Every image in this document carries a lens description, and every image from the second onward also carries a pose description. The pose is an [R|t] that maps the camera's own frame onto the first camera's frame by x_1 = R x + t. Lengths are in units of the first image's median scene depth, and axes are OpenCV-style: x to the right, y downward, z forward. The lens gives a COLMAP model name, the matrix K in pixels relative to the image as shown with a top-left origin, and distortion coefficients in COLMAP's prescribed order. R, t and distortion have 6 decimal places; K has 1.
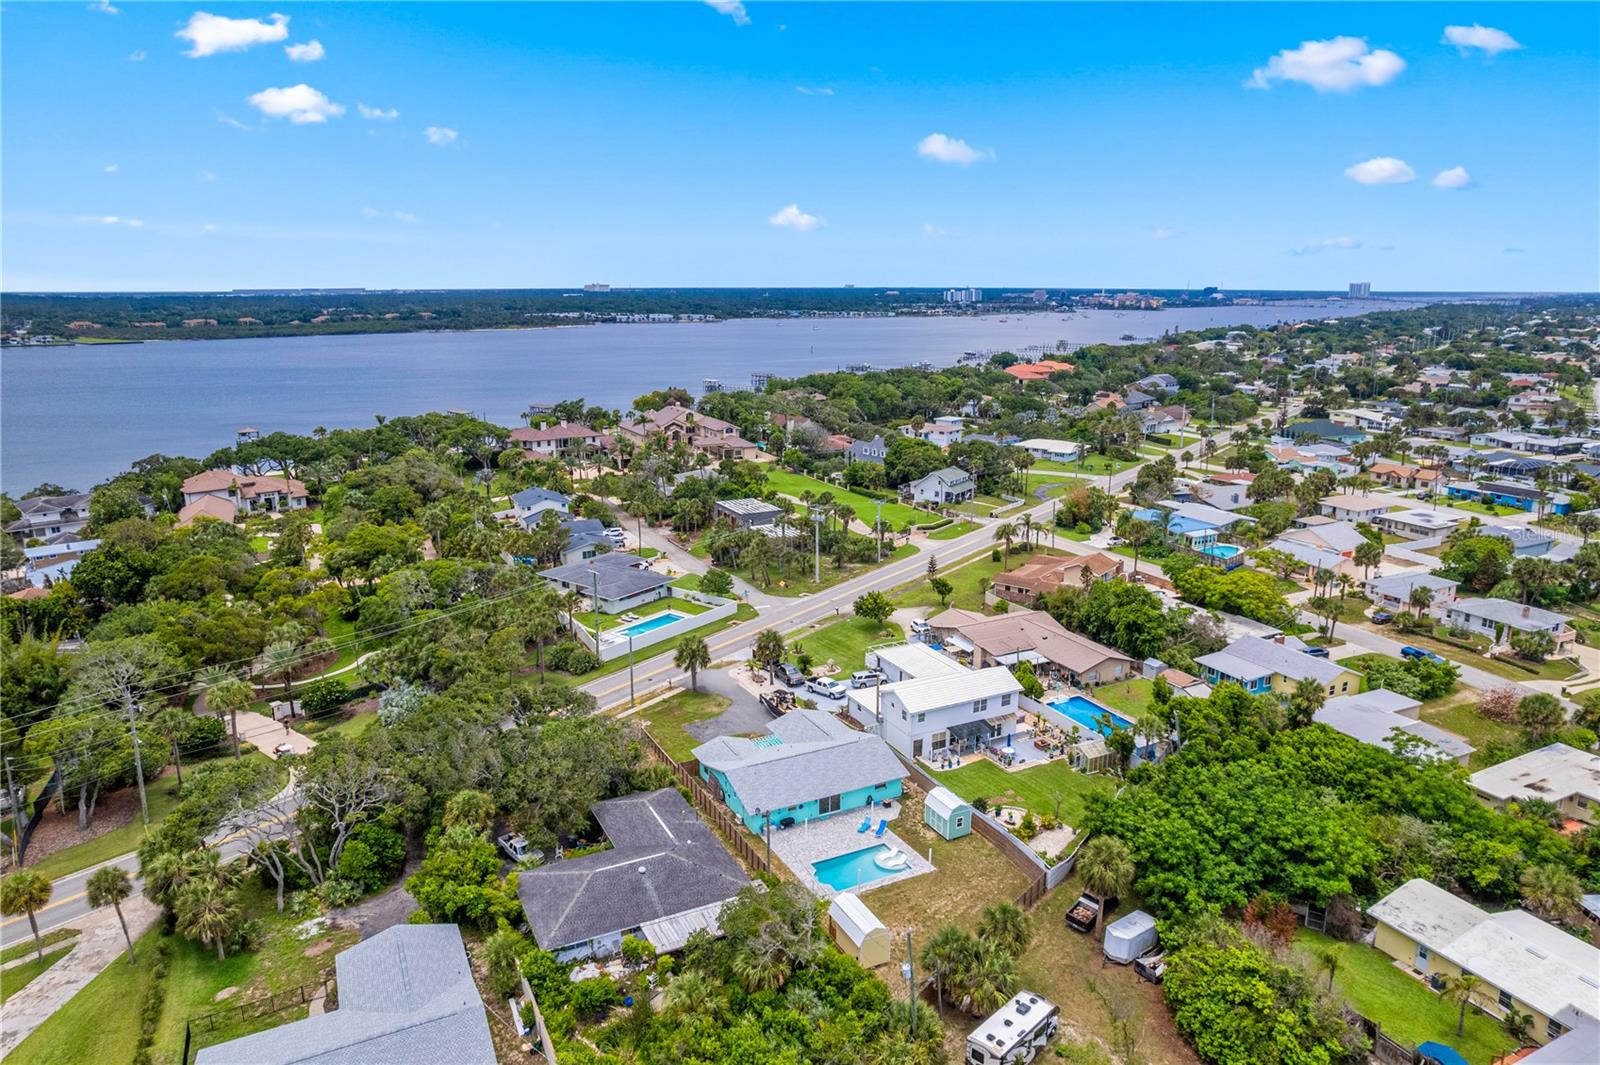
lens RADIAL K [[1021.5, 0, 800.0], [0, 1021.5, 532.5], [0, 0, 1]] dist [-0.069900, 0.062609]
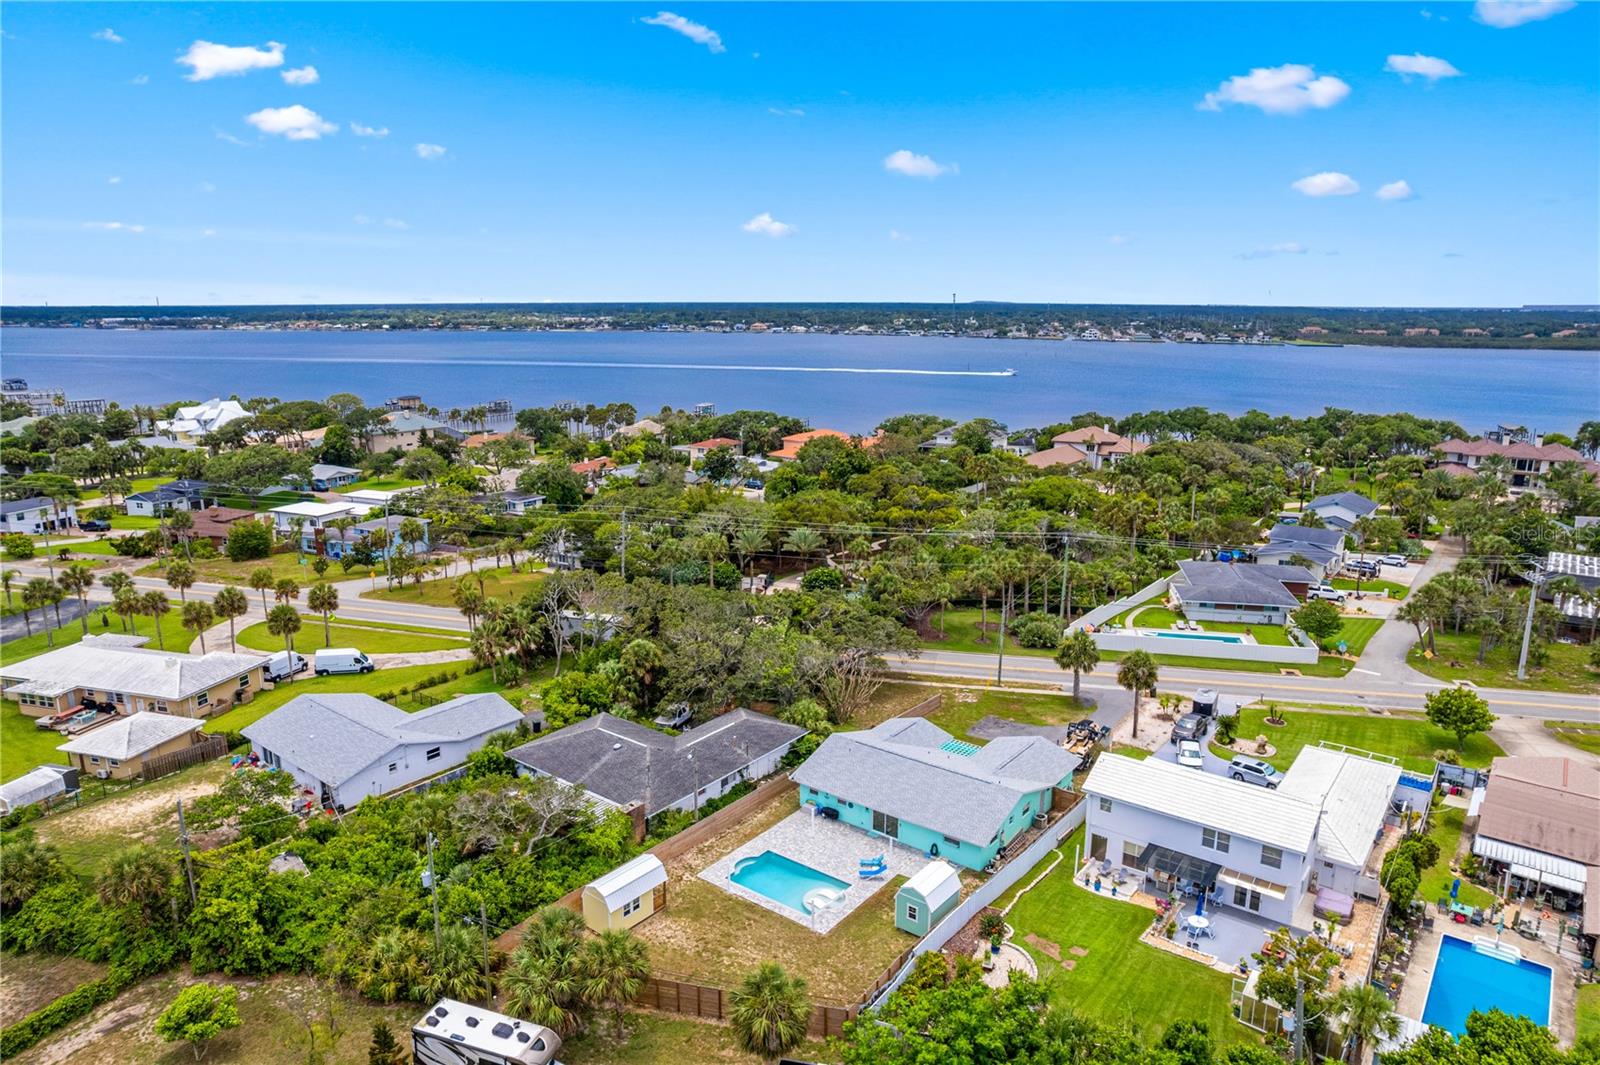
lens RADIAL K [[1021.5, 0, 800.0], [0, 1021.5, 532.5], [0, 0, 1]] dist [-0.069900, 0.062609]
pose [[0.426893, 0.202424, -0.881355, 0.488647], [-0.216719, 0.969124, 0.117612, -0.020839], [0.877949, 0.140799, 0.457582, 0.419271]]
